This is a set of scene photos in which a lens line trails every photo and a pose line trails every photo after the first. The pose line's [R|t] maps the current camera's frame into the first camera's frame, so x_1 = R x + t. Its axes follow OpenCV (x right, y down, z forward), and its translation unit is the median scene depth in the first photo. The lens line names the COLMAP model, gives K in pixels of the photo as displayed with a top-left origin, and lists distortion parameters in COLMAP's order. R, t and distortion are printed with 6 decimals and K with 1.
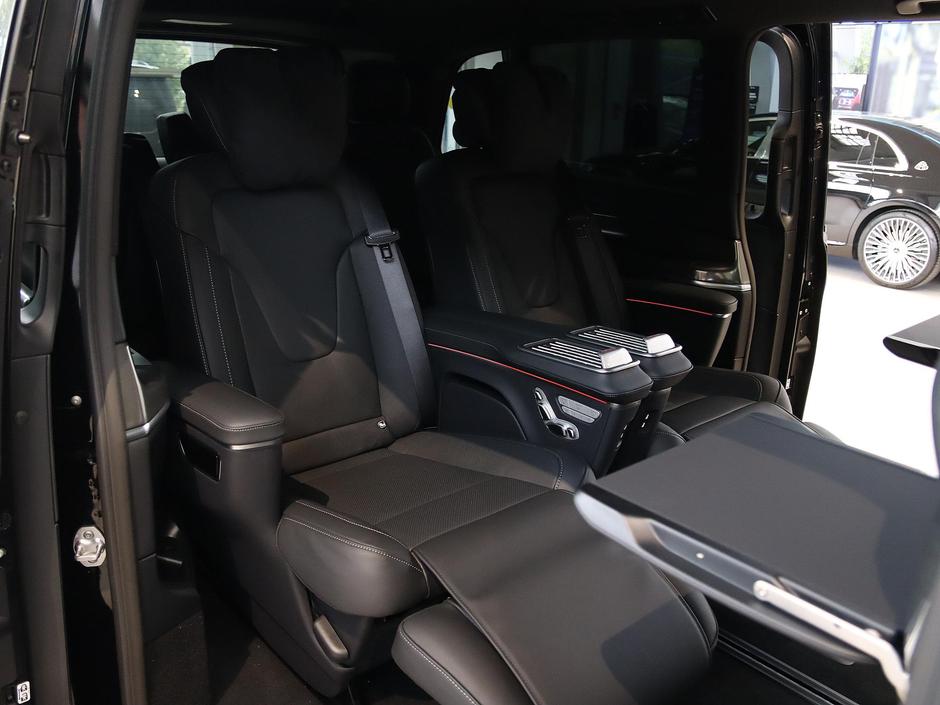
lens RADIAL K [[870.9, 0, 471.3], [0, 870.9, 361.6], [0, 0, 1]] dist [-0.054637, 0.000000]
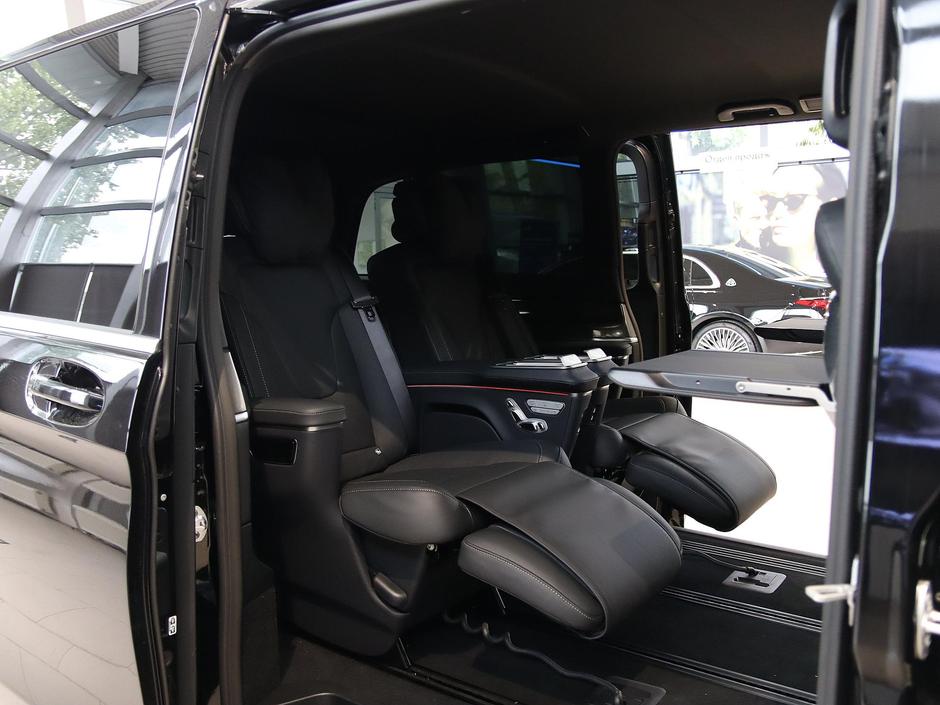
lens RADIAL K [[870.9, 0, 473.1], [0, 870.9, 345.4], [0, 0, 1]] dist [-0.054637, 0.000000]
pose [[0.978358, -0.077715, 0.191770, -0.193455], [0.116010, 0.973443, -0.197359, 0.181884], [-0.171339, 0.215335, 0.961391, -0.214041]]
